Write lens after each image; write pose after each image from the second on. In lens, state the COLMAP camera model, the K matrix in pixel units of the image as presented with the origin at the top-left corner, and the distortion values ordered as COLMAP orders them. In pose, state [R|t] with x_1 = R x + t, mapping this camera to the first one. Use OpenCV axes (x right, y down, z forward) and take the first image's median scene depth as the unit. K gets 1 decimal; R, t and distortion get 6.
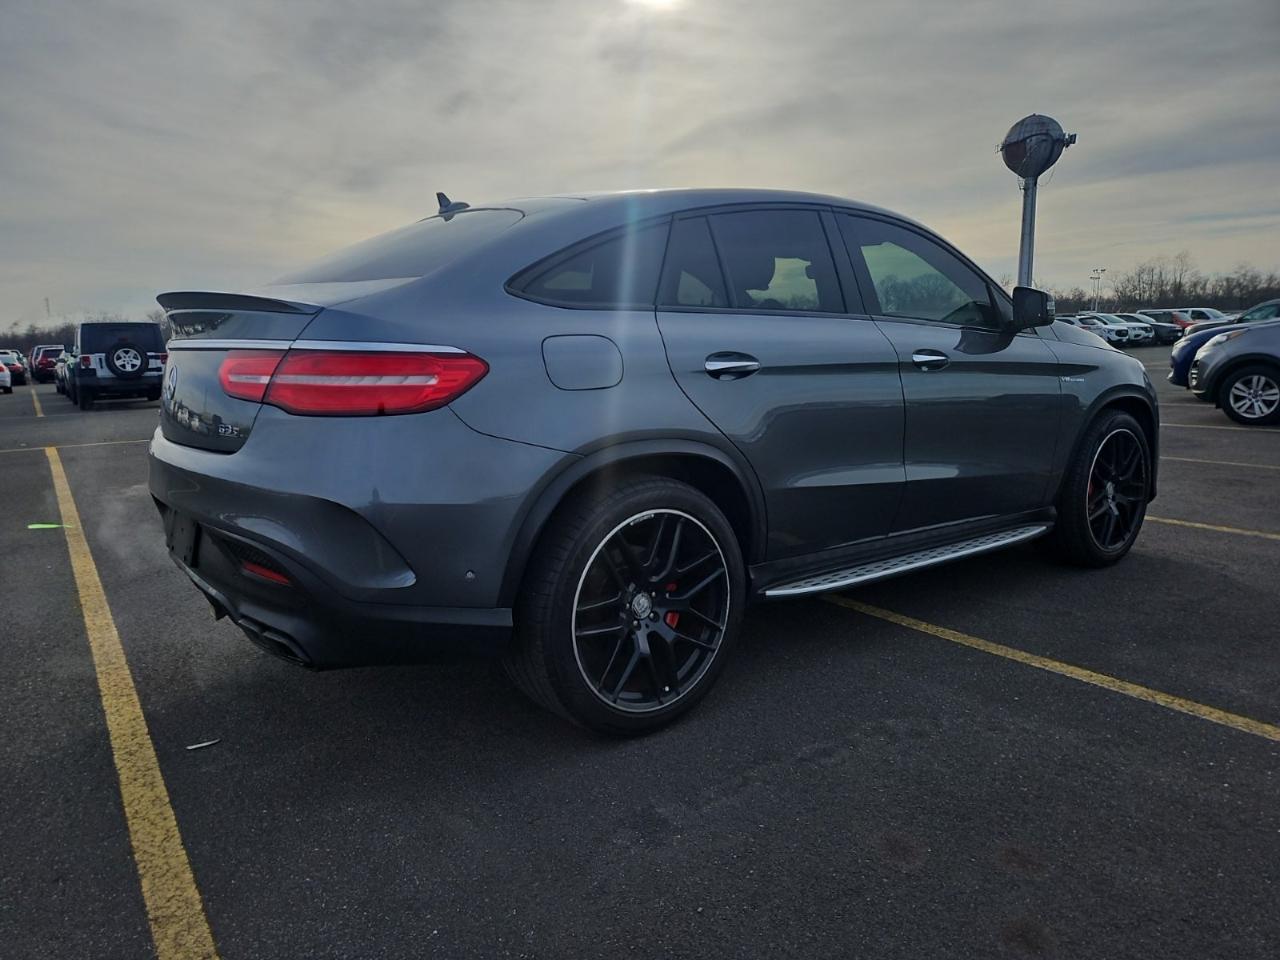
lens RADIAL K [[857.2, 0, 633.8], [0, 857.2, 485.3], [0, 0, 1]] dist [0.035625, -0.026427]
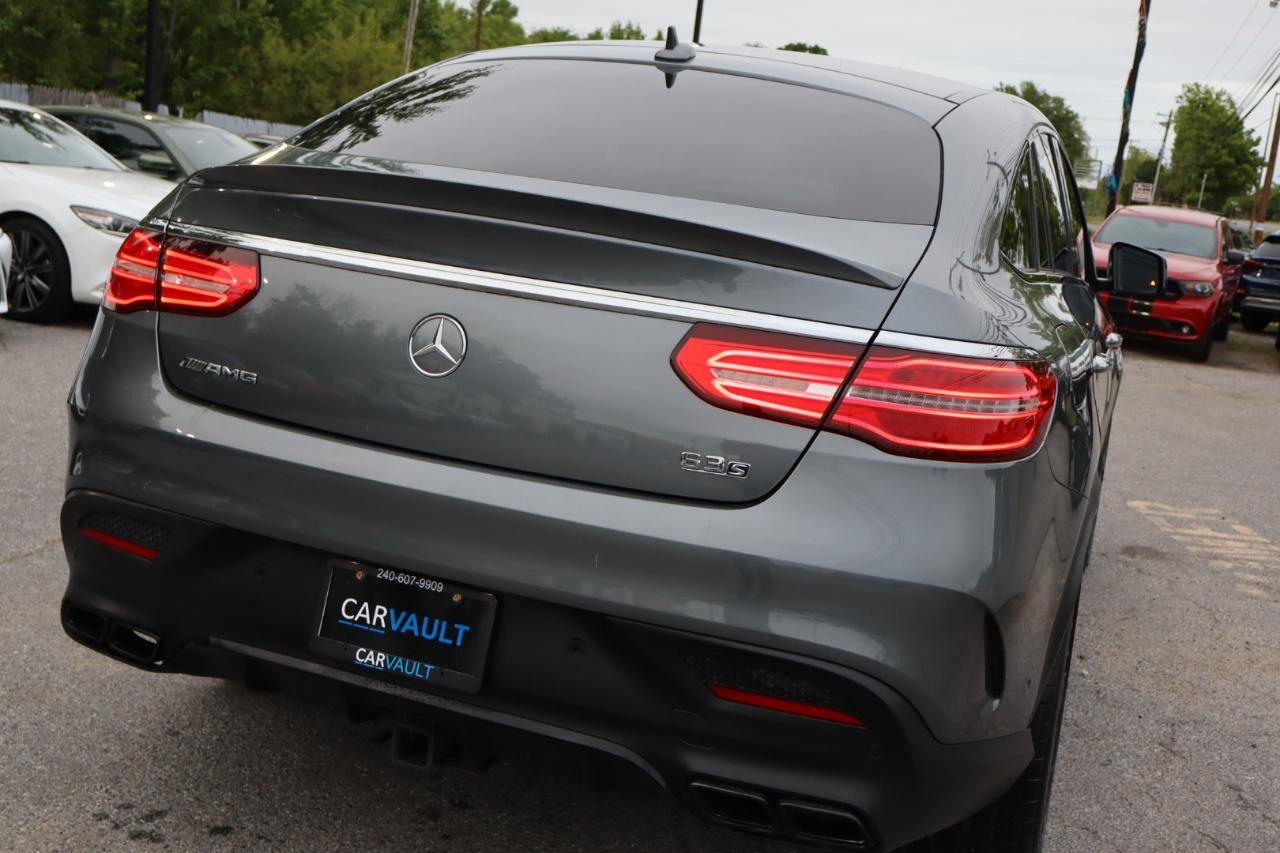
lens RADIAL K [[1410.8, 0, 640.0], [0, 1410.8, 426.5], [0, 0, 1]] dist [-0.011314, 0.023313]
pose [[0.835976, 0.024852, 0.548203, -0.915895], [-0.044460, 0.998757, 0.022521, -0.096556], [-0.546962, -0.043201, 0.836042, 0.208132]]
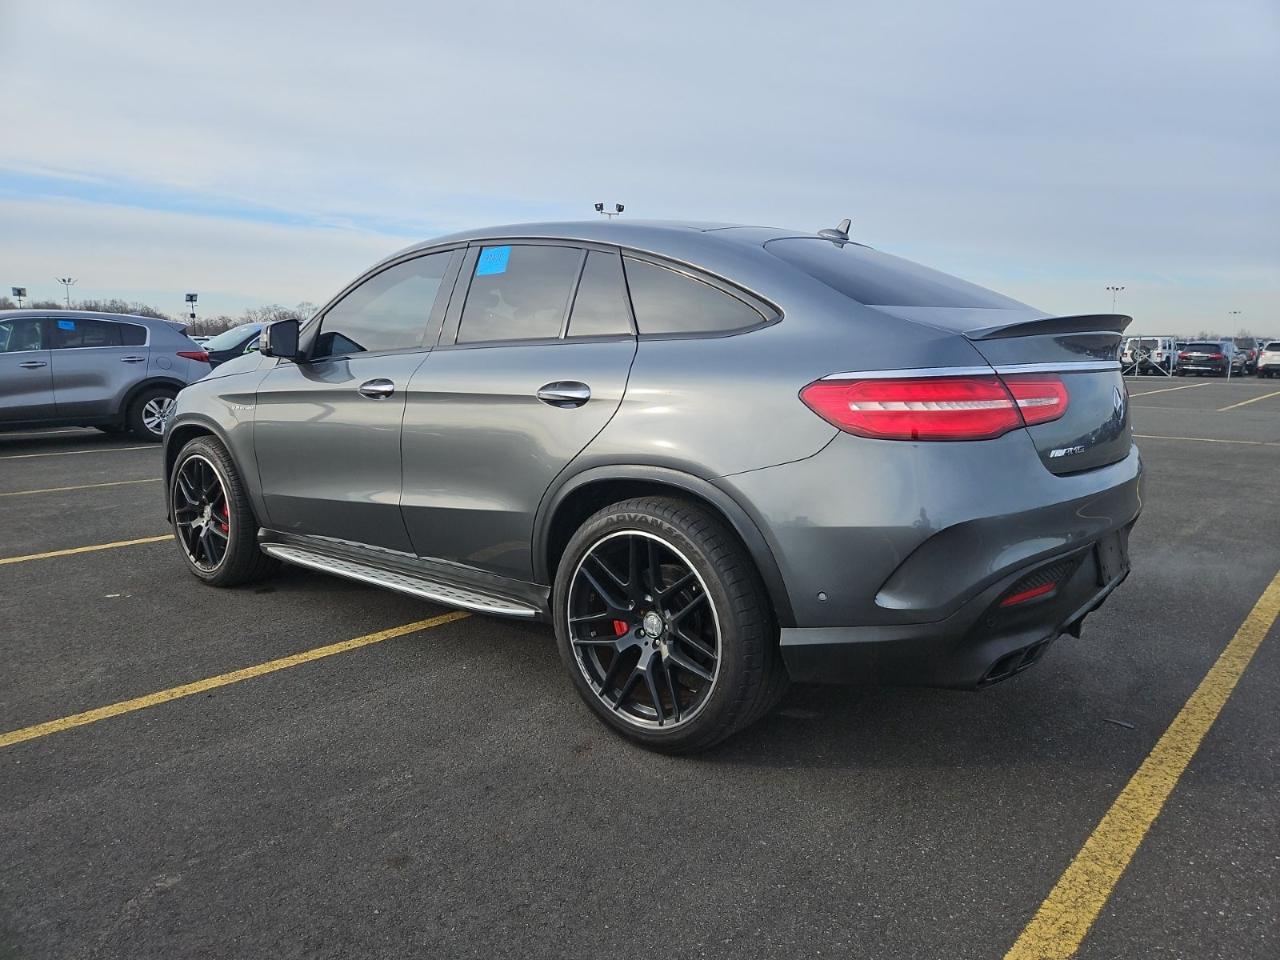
lens RADIAL K [[857.2, 0, 633.8], [0, 857.2, 485.3], [0, 0, 1]] dist [0.035625, -0.026427]
pose [[-0.223006, -0.130497, 0.966043, -1.418301], [0.163890, 0.971874, 0.169118, -0.295633], [-0.960941, 0.196039, -0.195346, 1.787708]]
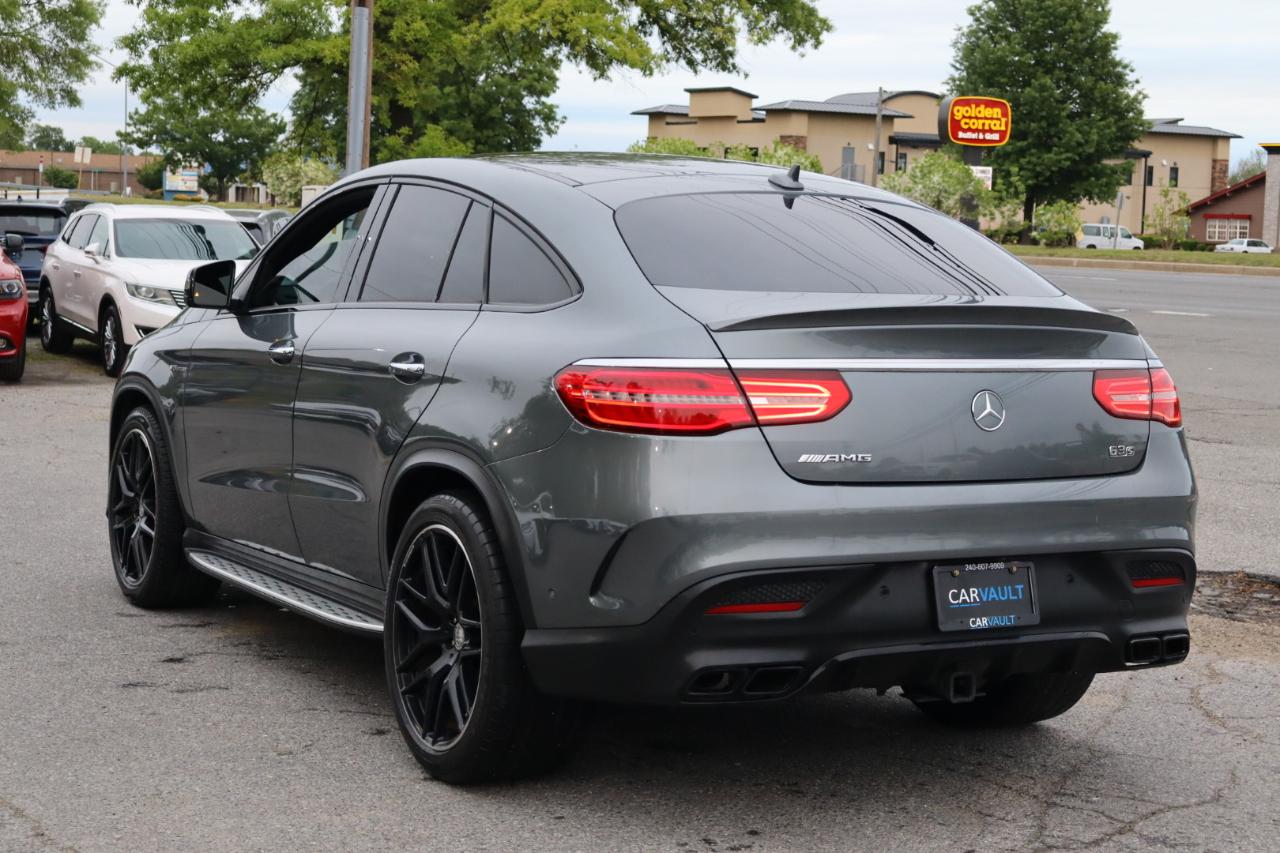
lens RADIAL K [[2161.5, 0, 640.0], [0, 2161.5, 426.5], [0, 0, 1]] dist [0.118586, -1.265239]
pose [[0.142727, -0.060430, 0.987916, -2.667950], [0.135378, 0.989946, 0.040996, -0.238699], [-0.980460, 0.127891, 0.149473, 1.034815]]
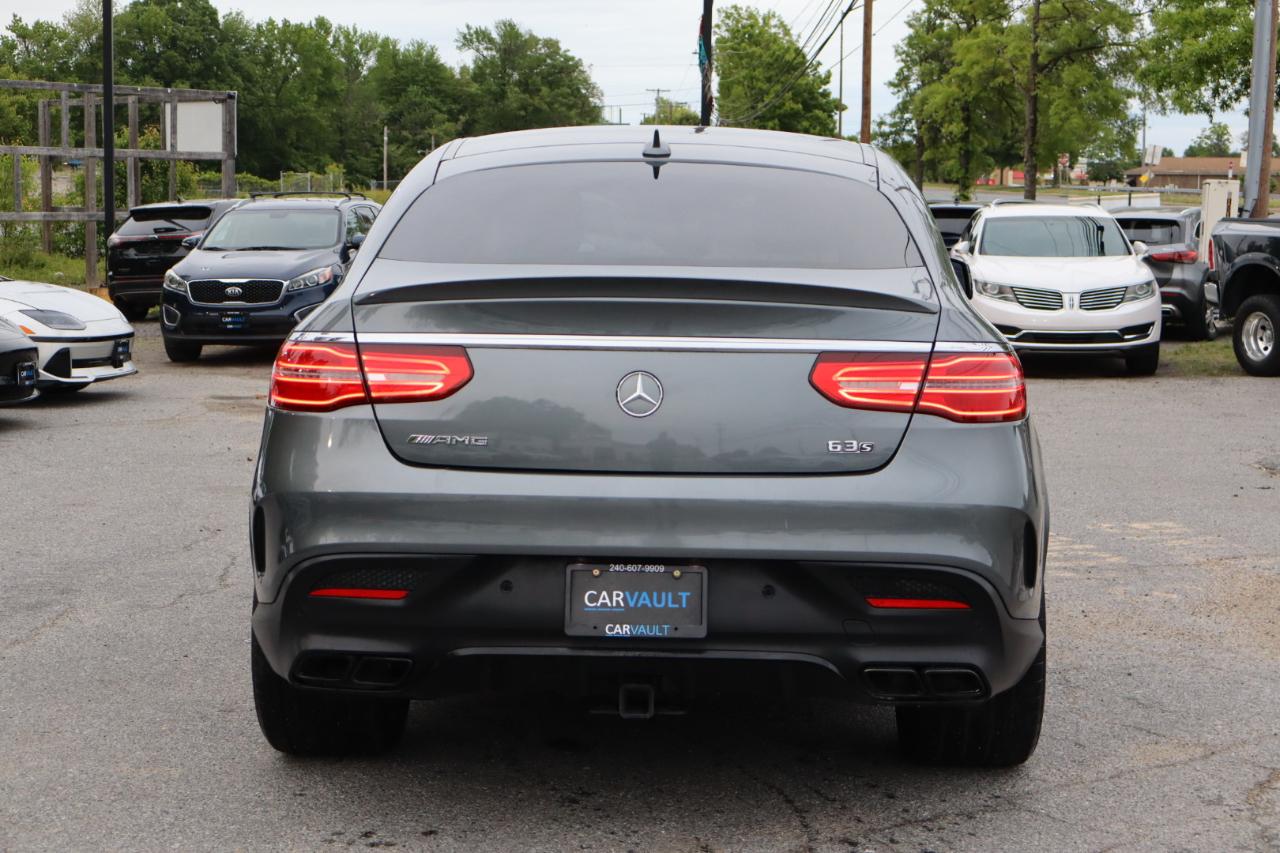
lens RADIAL K [[2098.9, 0, 640.0], [0, 2098.9, 426.5], [0, 0, 1]] dist [0.003571, 0.162264]
pose [[0.637866, -0.048218, 0.768636, -1.941424], [0.107574, 0.993832, -0.026927, -0.044773], [-0.762597, 0.099861, 0.639119, -0.145877]]
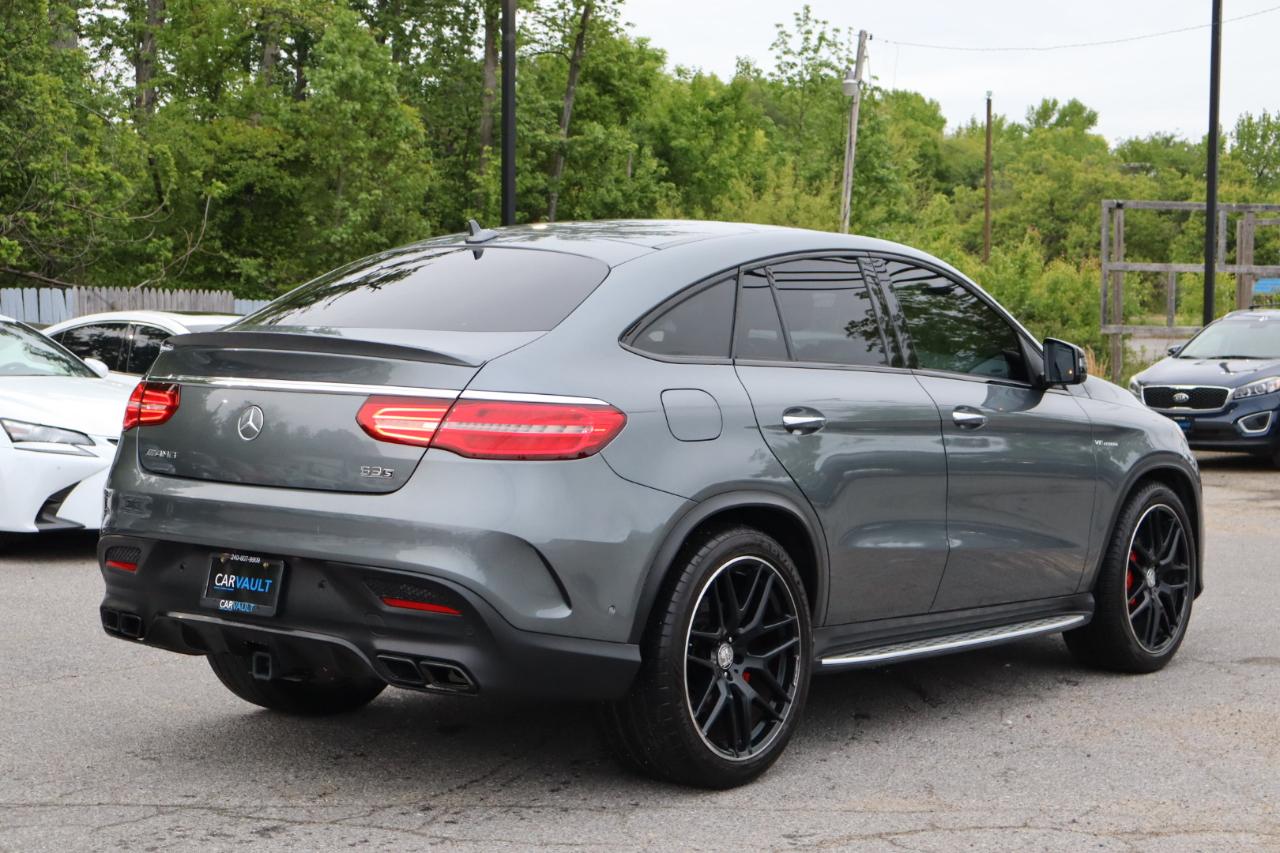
lens RADIAL K [[2098.9, 0, 640.0], [0, 2098.9, 426.5], [0, 0, 1]] dist [0.003571, 0.162264]
pose [[0.966980, 0.025741, 0.253548, -0.714785], [0.004894, 0.992827, -0.119459, 0.164558], [-0.254805, 0.116756, 0.959918, -1.347572]]
